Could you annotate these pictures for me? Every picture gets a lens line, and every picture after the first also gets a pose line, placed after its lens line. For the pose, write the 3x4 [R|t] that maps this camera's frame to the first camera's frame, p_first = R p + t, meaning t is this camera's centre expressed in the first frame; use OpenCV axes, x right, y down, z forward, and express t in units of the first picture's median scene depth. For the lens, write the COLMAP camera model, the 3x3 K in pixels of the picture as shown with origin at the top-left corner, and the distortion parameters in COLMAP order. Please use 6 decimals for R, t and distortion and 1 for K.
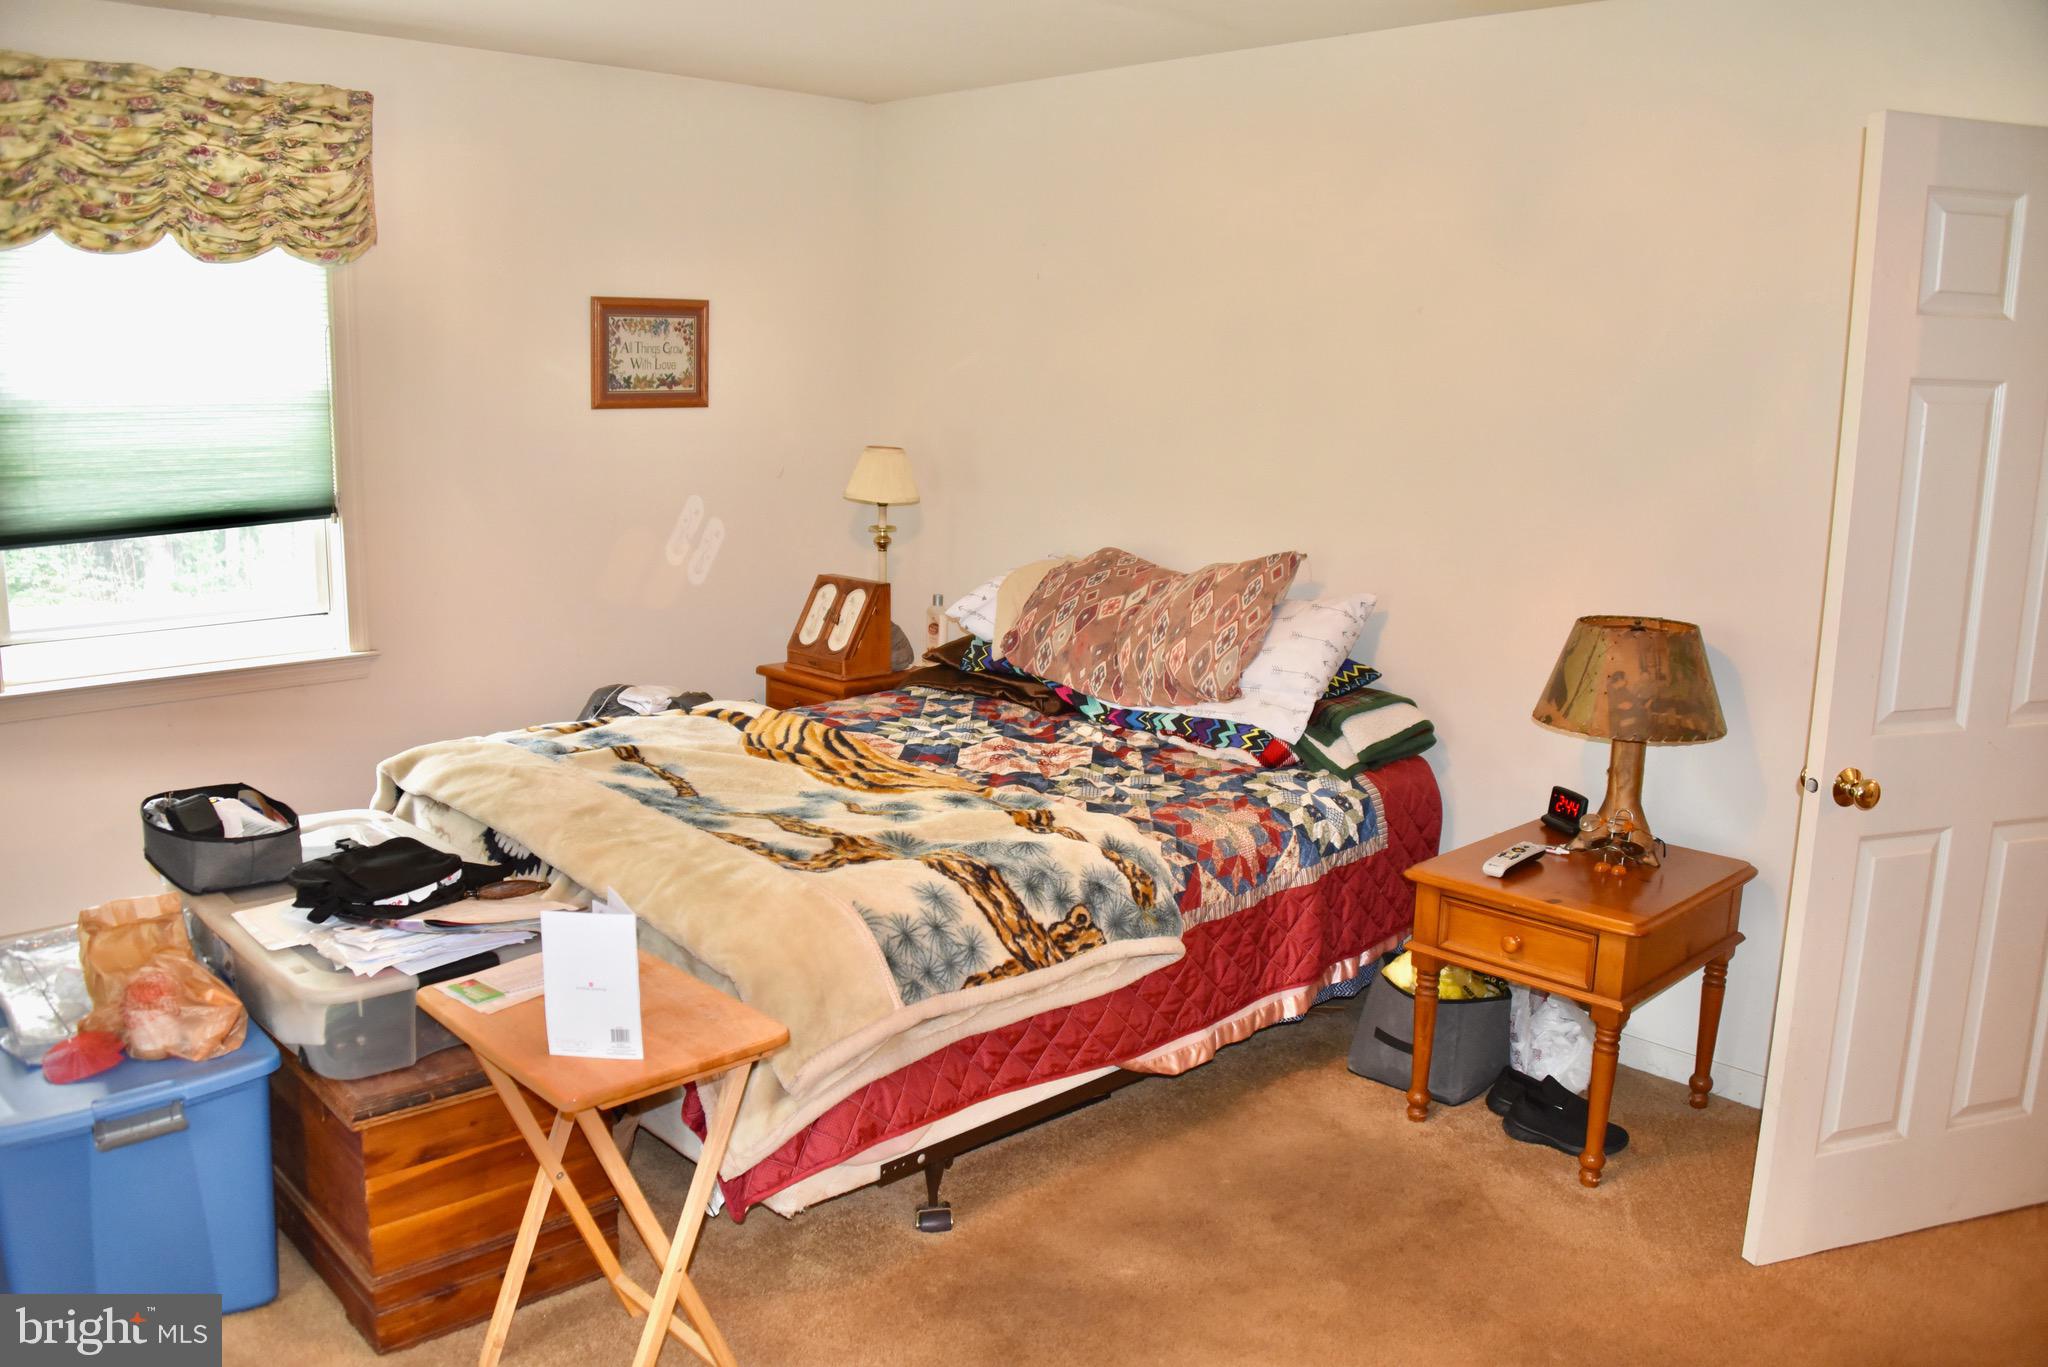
lens RADIAL K [[1635.9, 0, 1013.4], [0, 1635.9, 681.0], [0, 0, 1]] dist [-0.154993, 0.096442]
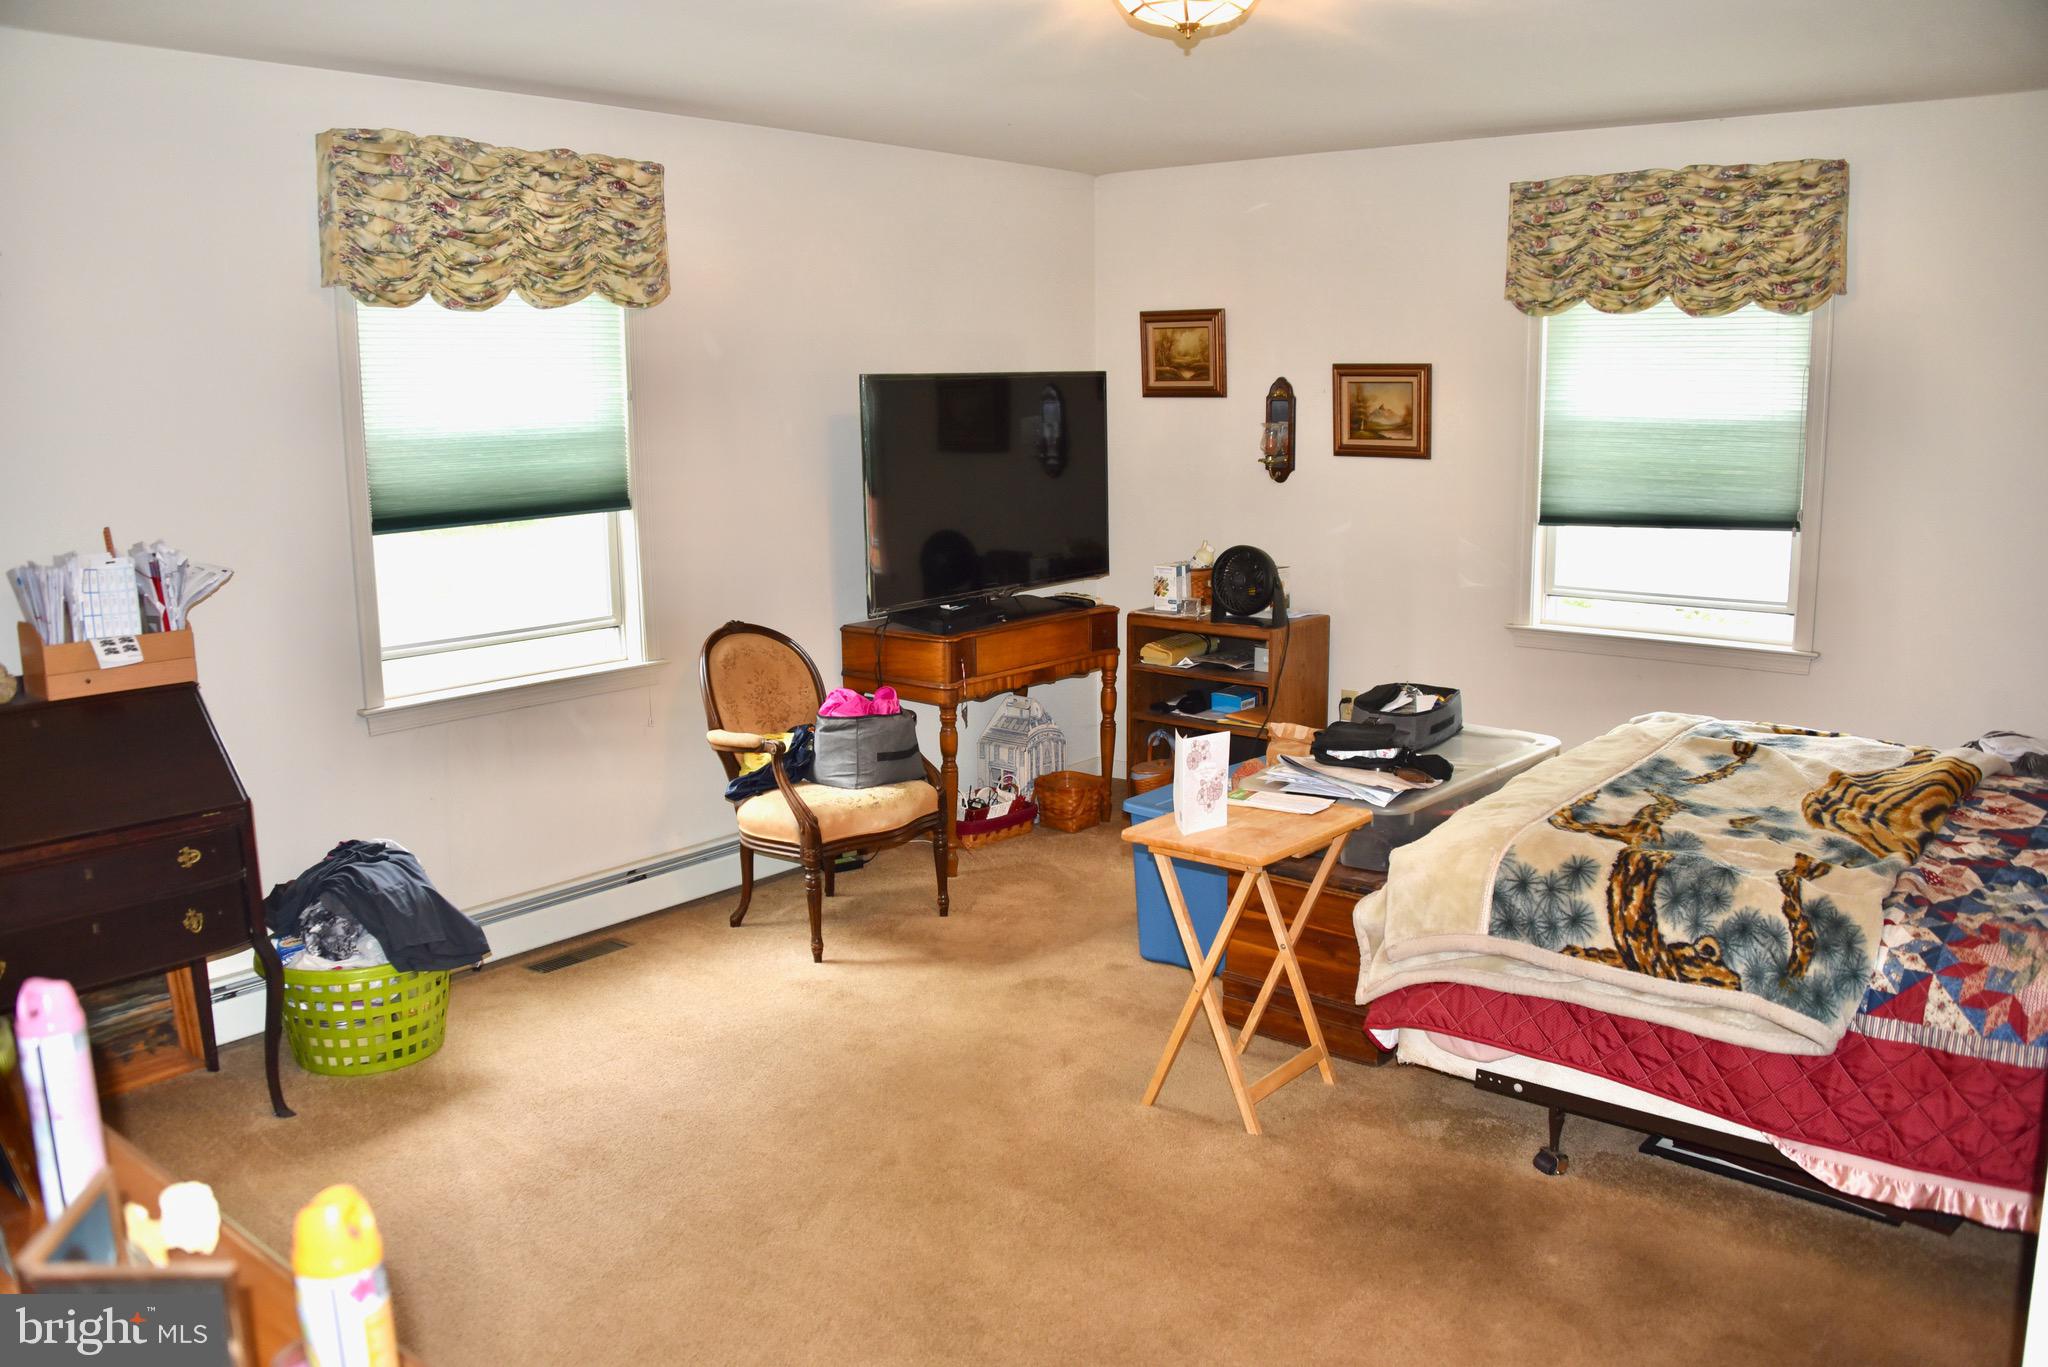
lens RADIAL K [[1635.9, 0, 1013.4], [0, 1635.9, 681.0], [0, 0, 1]] dist [-0.154993, 0.096442]
pose [[0.113501, 0.154707, -0.981419, 0.785018], [-0.181240, 0.974452, 0.132649, -0.055690], [0.976867, 0.162817, 0.138640, 0.366707]]
